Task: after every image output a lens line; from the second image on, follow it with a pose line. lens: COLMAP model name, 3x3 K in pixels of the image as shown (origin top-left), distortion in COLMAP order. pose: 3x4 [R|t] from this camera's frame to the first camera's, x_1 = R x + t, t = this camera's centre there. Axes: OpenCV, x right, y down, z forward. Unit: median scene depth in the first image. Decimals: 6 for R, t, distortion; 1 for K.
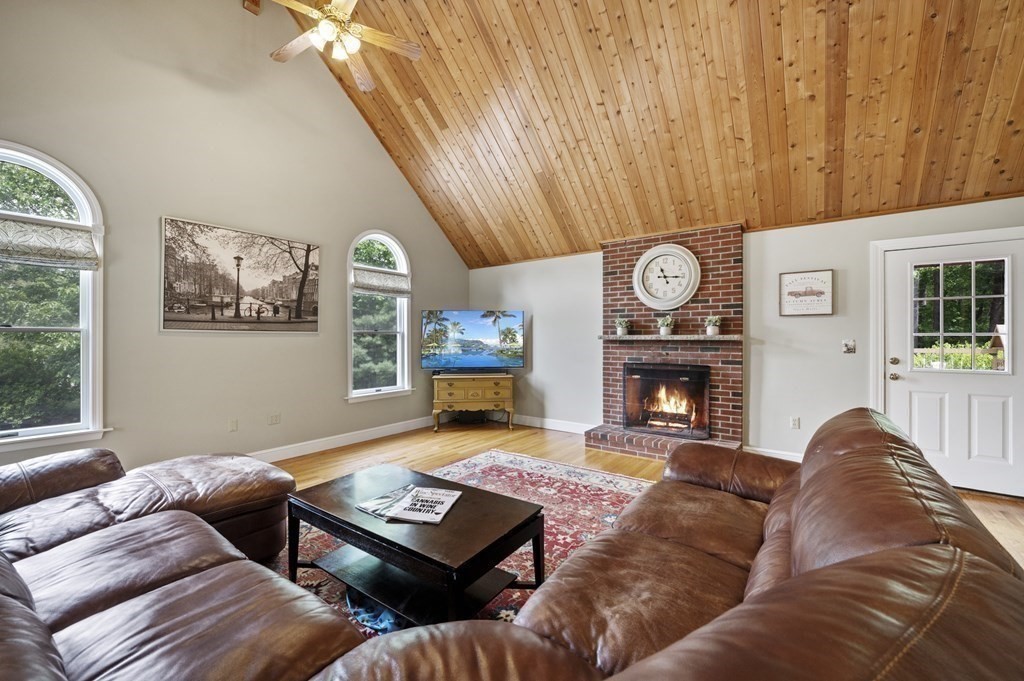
lens RADIAL K [[418.2, 0, 512.2], [0, 418.2, 335.9], [0, 0, 1]] dist [-0.001368, -0.000068]
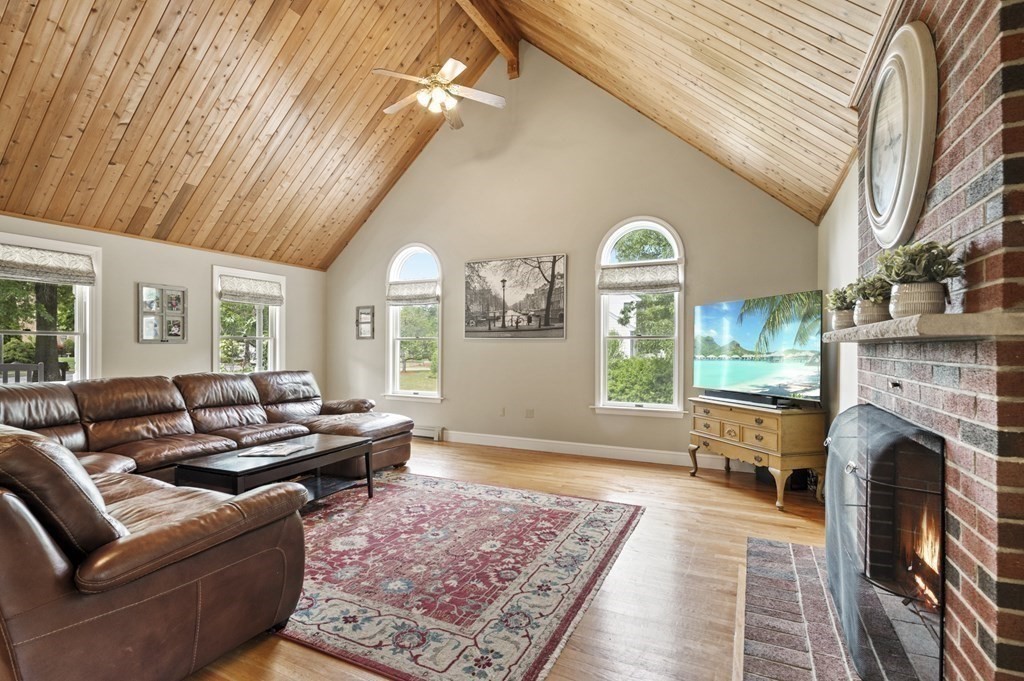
lens RADIAL K [[489.2, 0, 512.8], [0, 489.2, 349.1], [0, 0, 1]] dist [0.000309, -0.000043]
pose [[0.167549, 0.005090, -0.985851, 0.835203], [-0.001330, 0.999987, 0.004937, 0.015079], [0.985863, 0.000484, 0.167553, 0.790831]]
